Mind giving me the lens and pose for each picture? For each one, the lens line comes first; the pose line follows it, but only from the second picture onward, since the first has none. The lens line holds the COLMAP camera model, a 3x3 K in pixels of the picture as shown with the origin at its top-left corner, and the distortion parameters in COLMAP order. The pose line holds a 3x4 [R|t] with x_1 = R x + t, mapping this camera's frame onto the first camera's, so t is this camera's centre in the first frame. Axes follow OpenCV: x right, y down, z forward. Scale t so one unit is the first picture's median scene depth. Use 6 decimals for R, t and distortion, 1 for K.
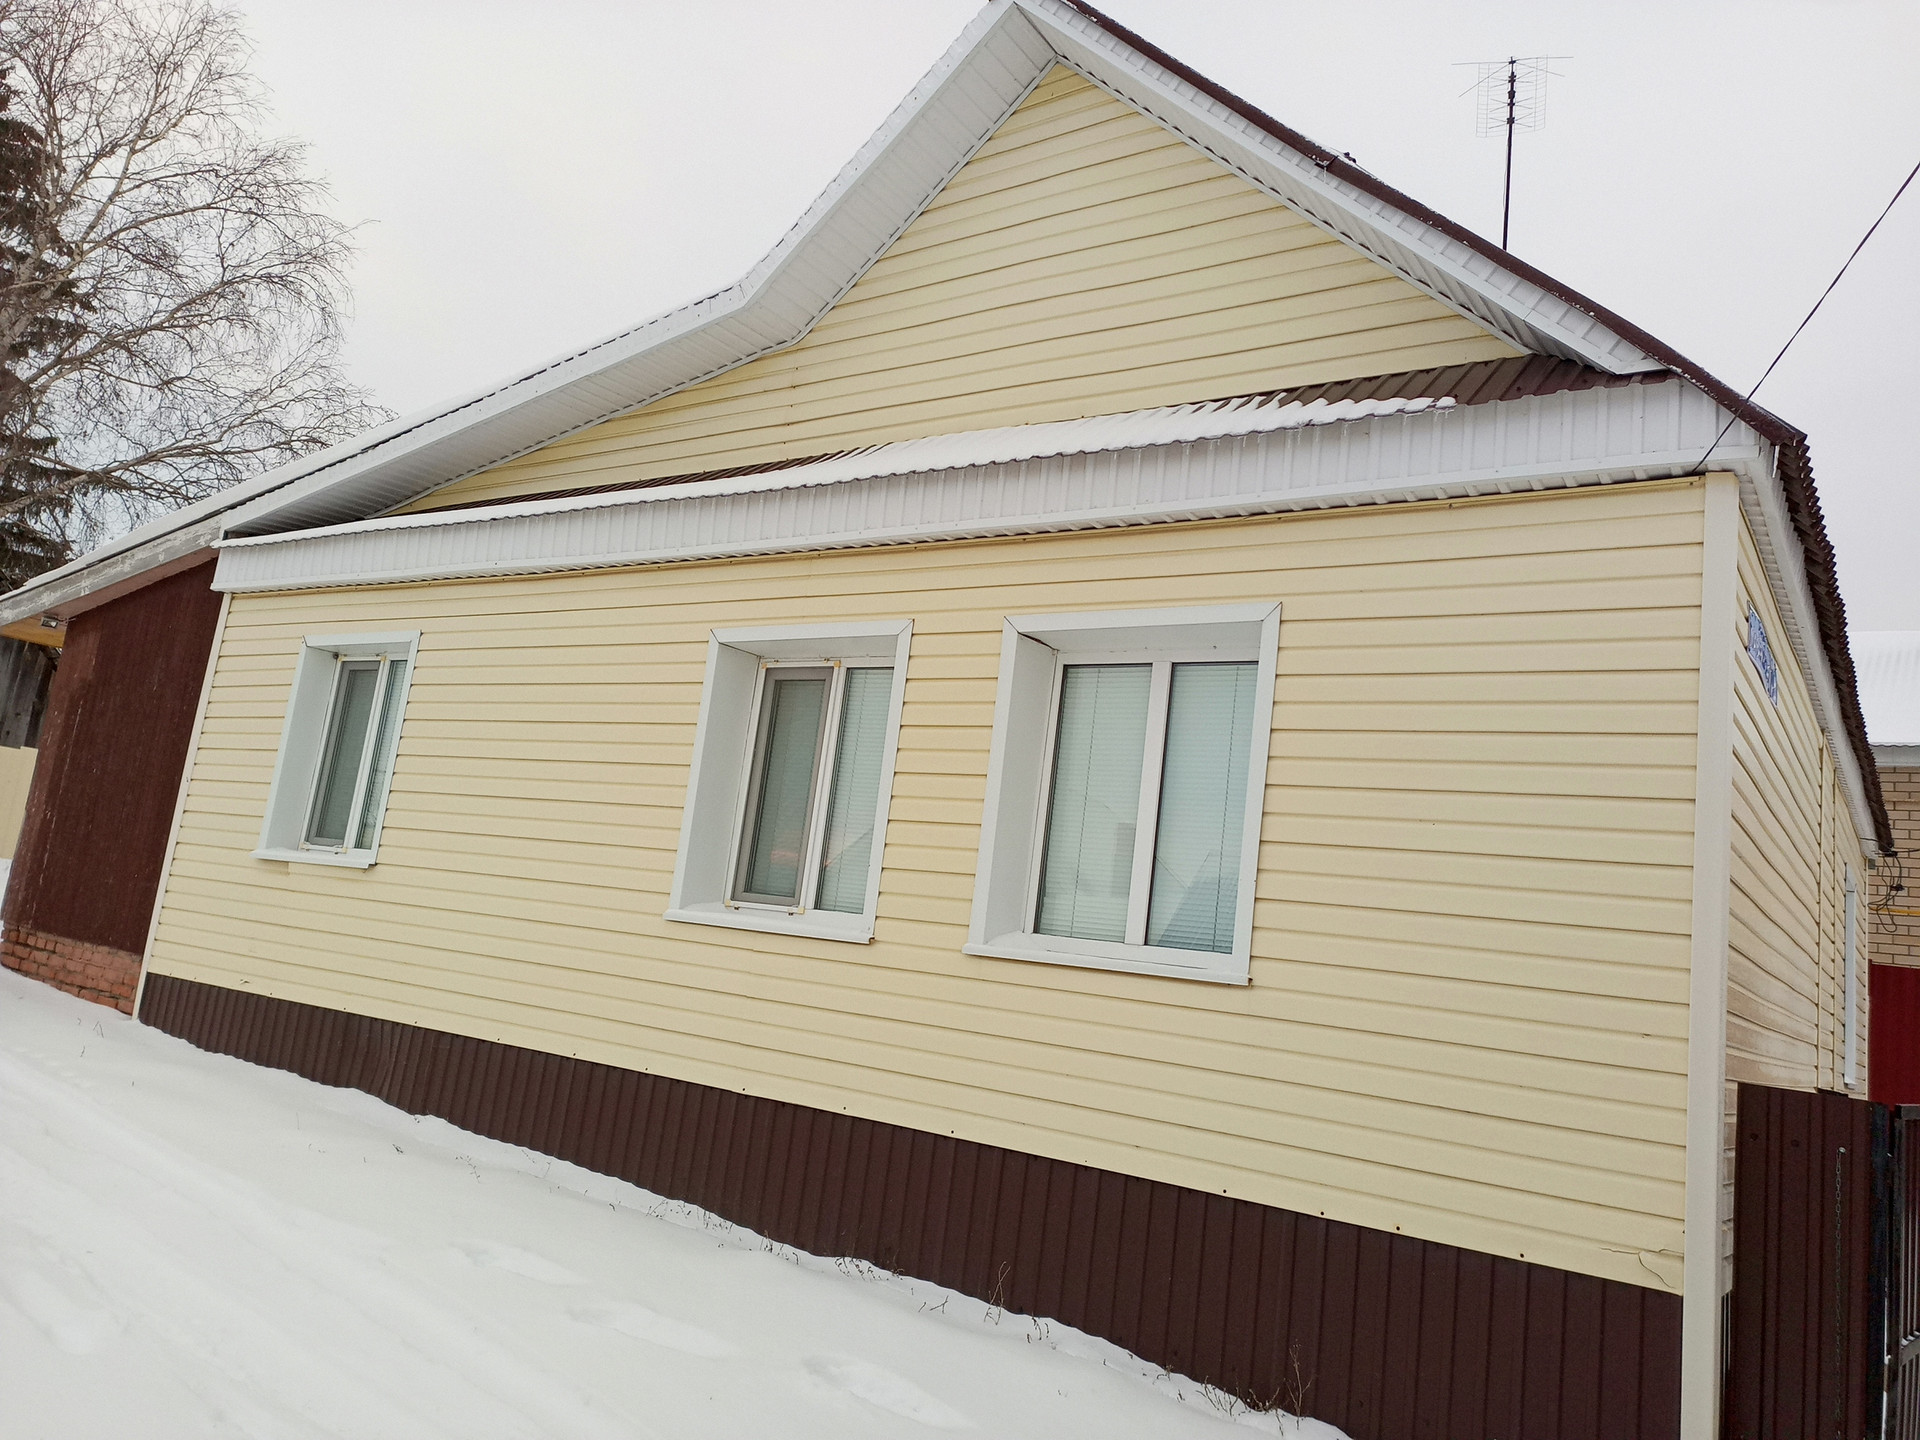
lens RADIAL K [[1384.0, 0, 974.2], [0, 1384.0, 731.3], [0, 0, 1]] dist [0.081058, -0.077136]
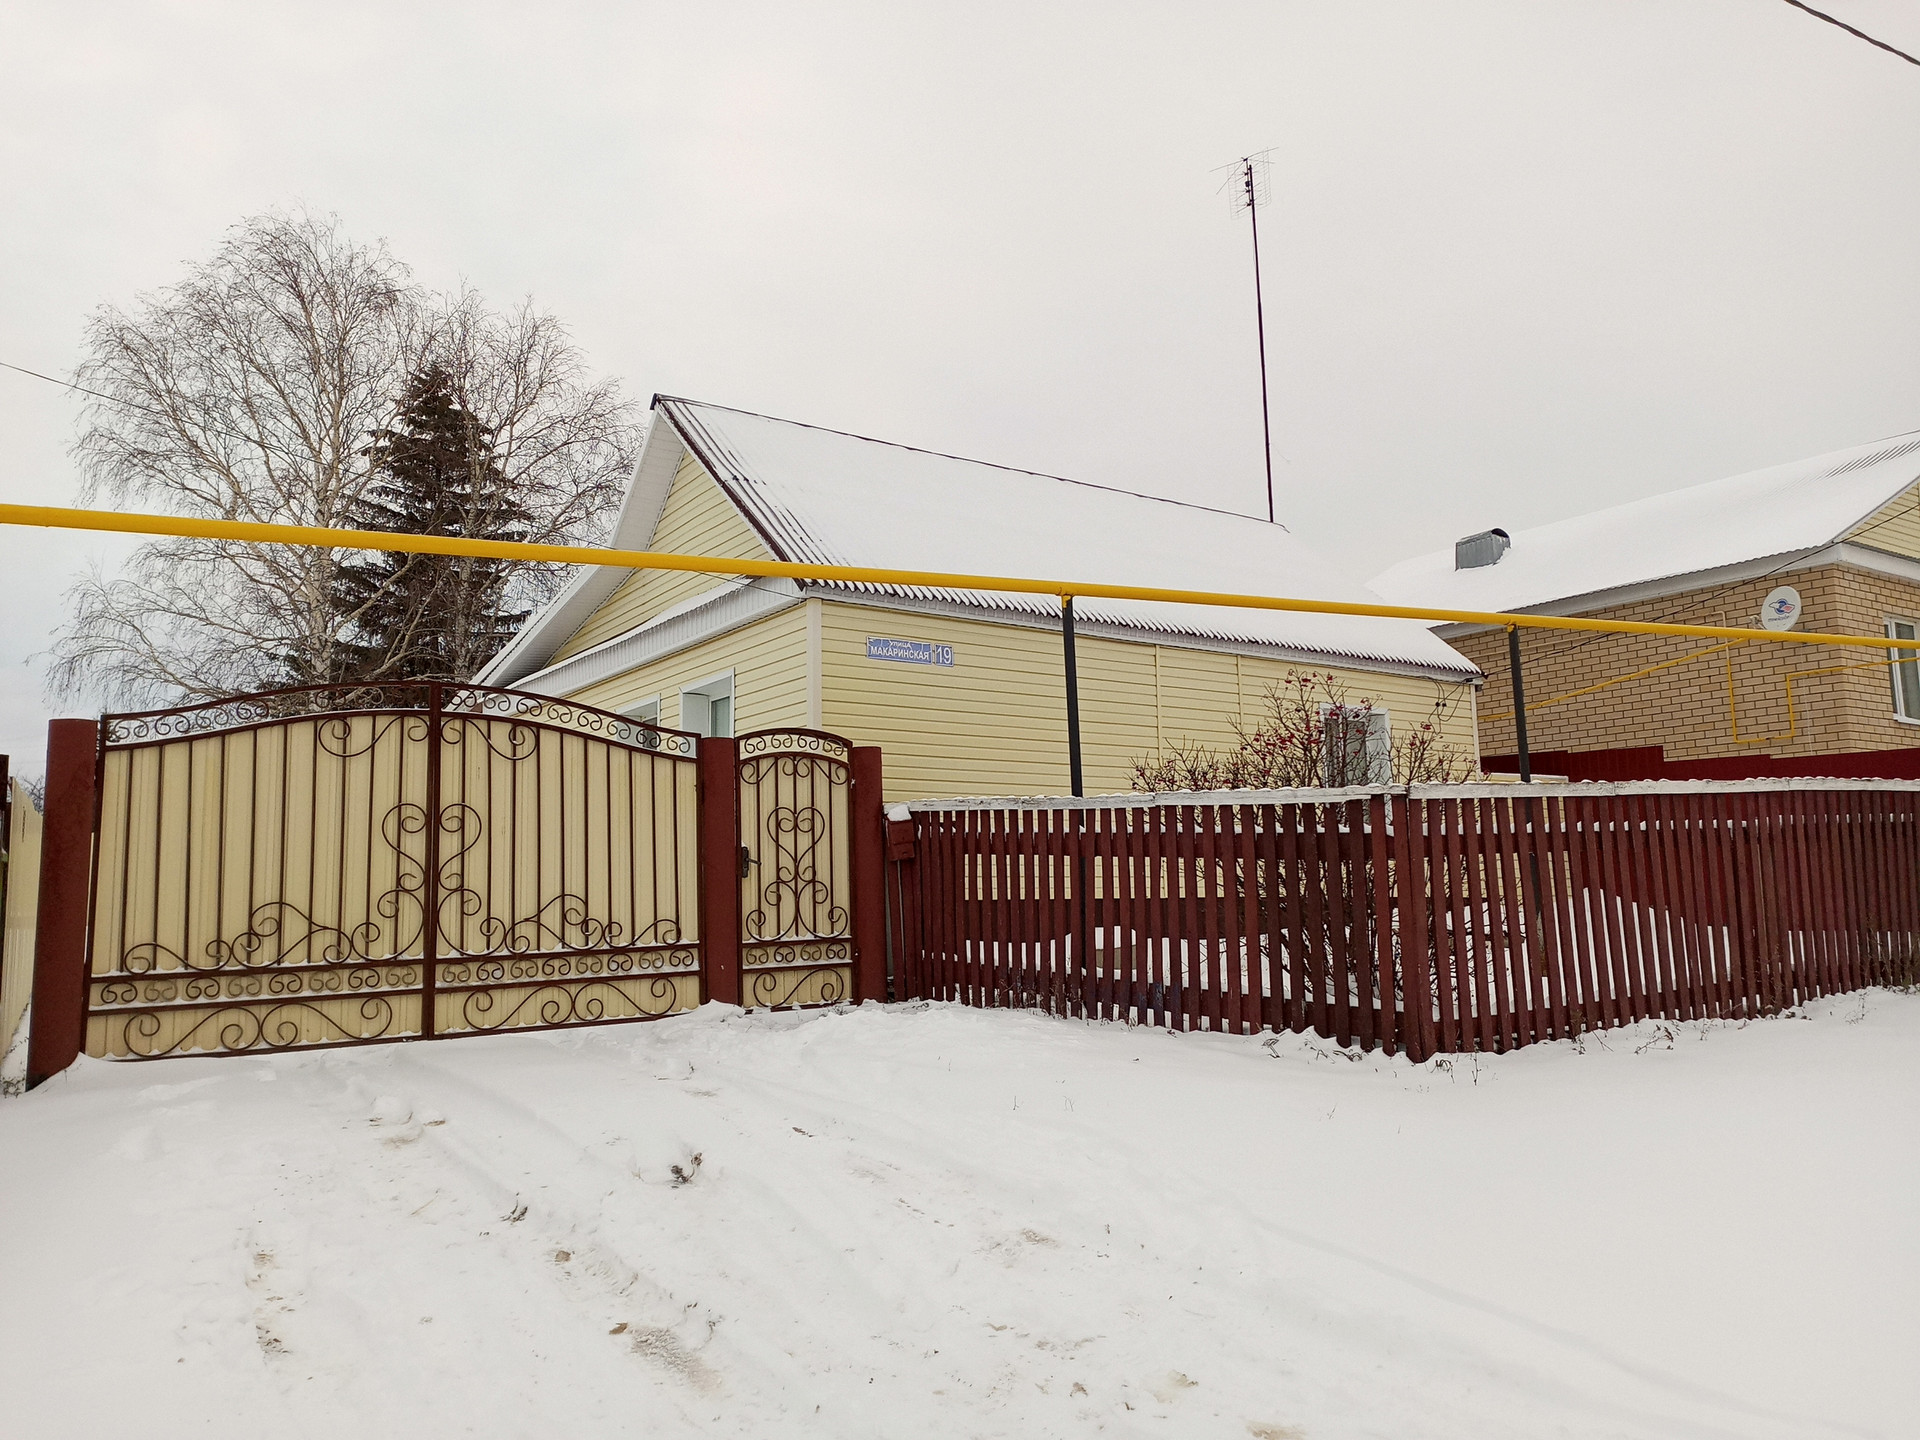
lens RADIAL K [[1384.0, 0, 955.3], [0, 1384.0, 717.2], [0, 0, 1]] dist [0.081058, -0.077136]
pose [[0.917401, -0.182193, -0.353809, 0.284691], [0.183960, 0.982507, -0.028945, 0.026049], [0.352894, -0.038533, 0.934870, -0.222886]]
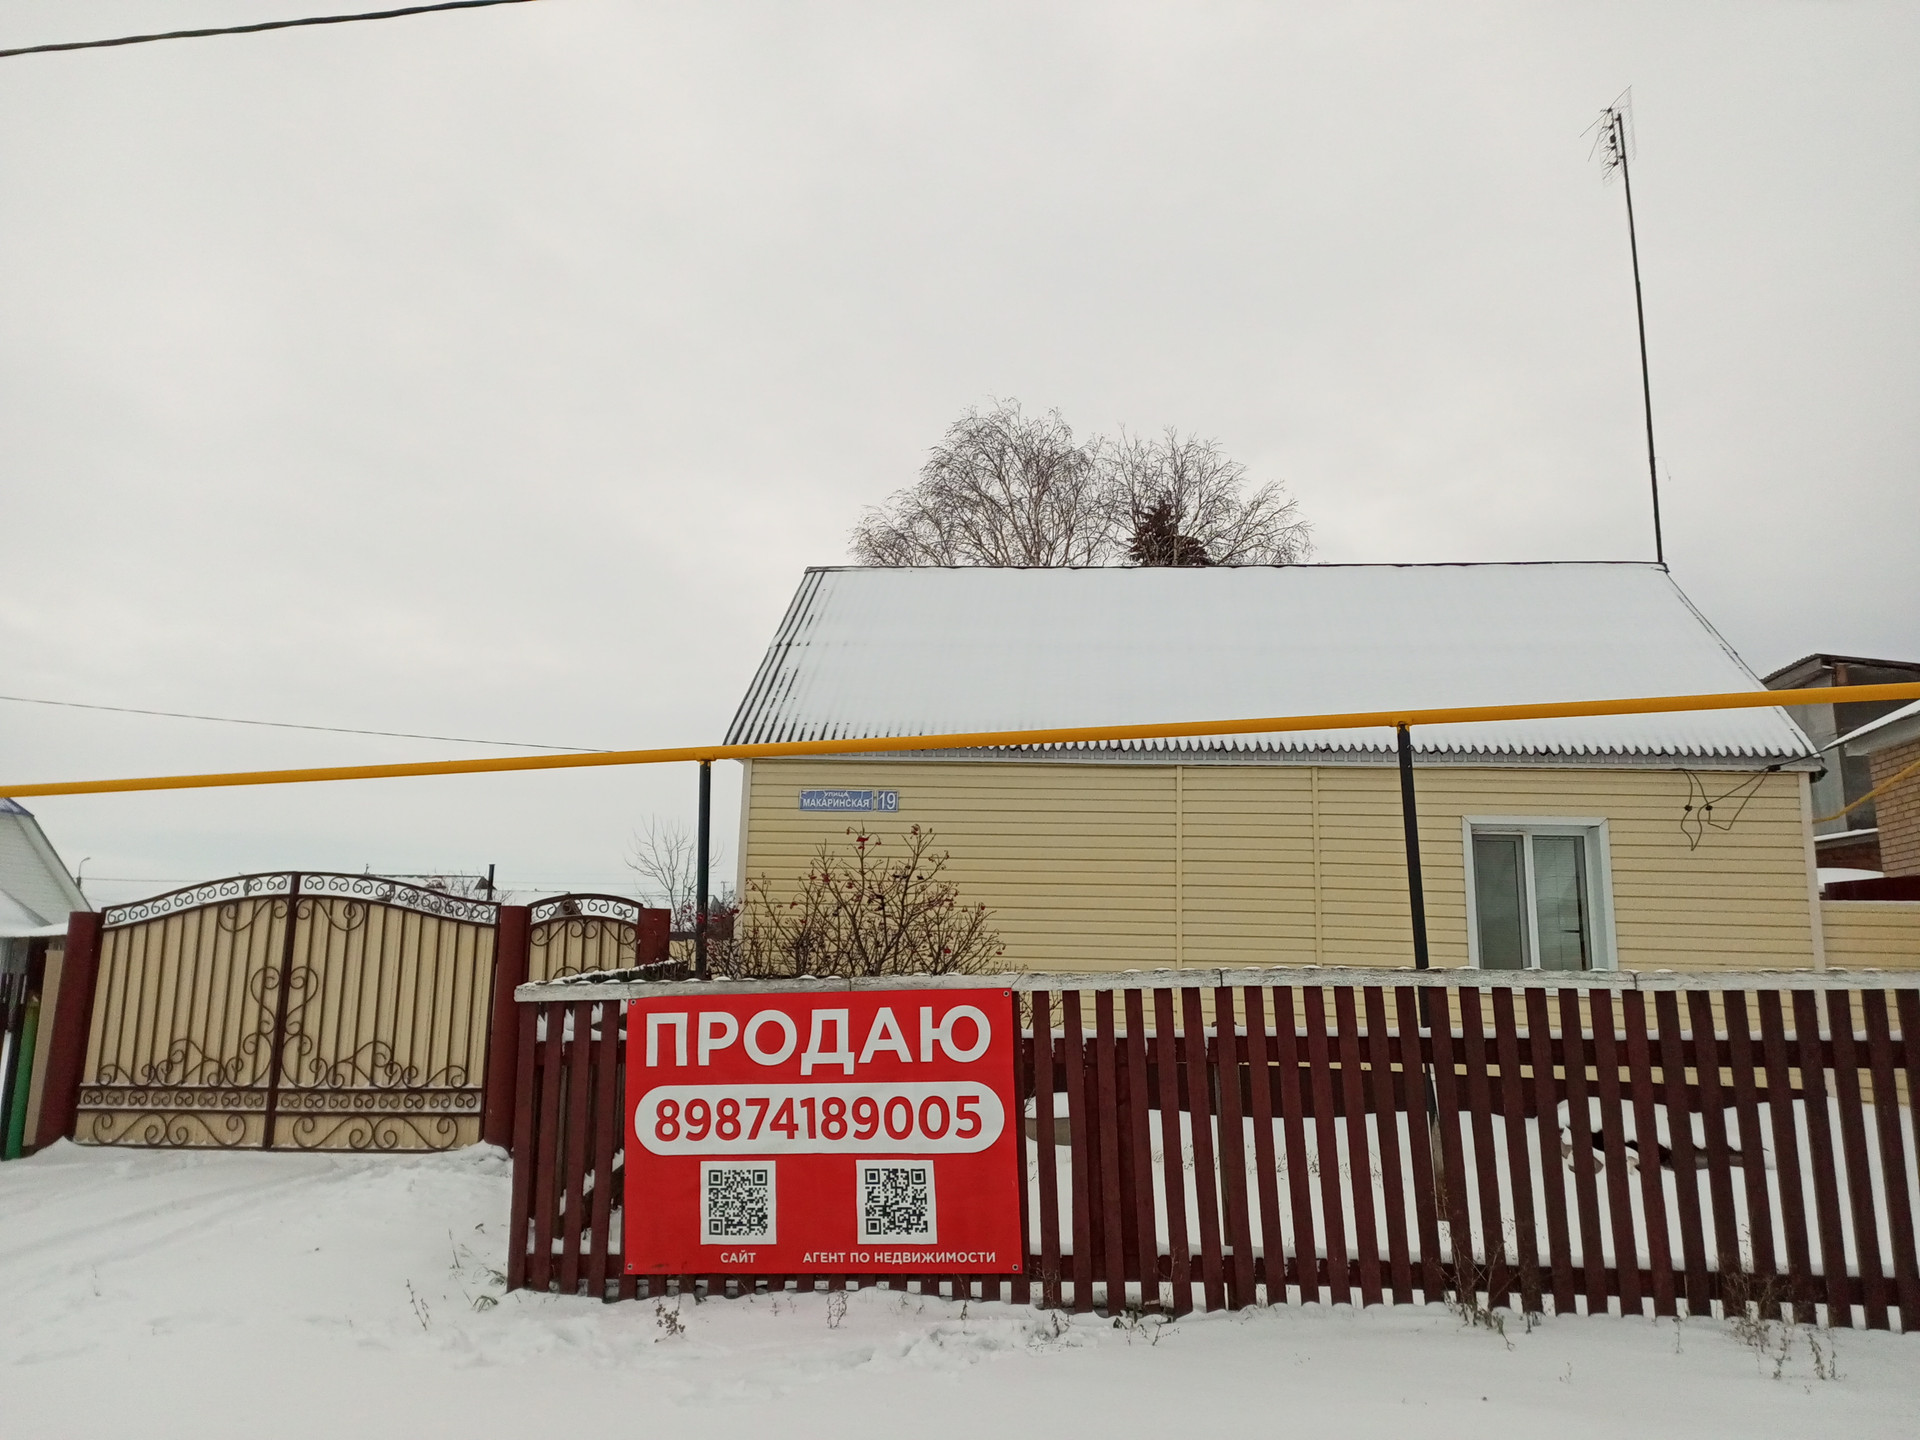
lens RADIAL K [[1384.0, 0, 968.1], [0, 1384.0, 705.8], [0, 0, 1]] dist [0.081058, -0.077136]
pose [[0.458863, -0.278884, -0.843604, 0.531469], [0.172426, 0.959363, -0.223364, 0.068991], [0.871615, -0.042966, 0.488304, 0.010649]]
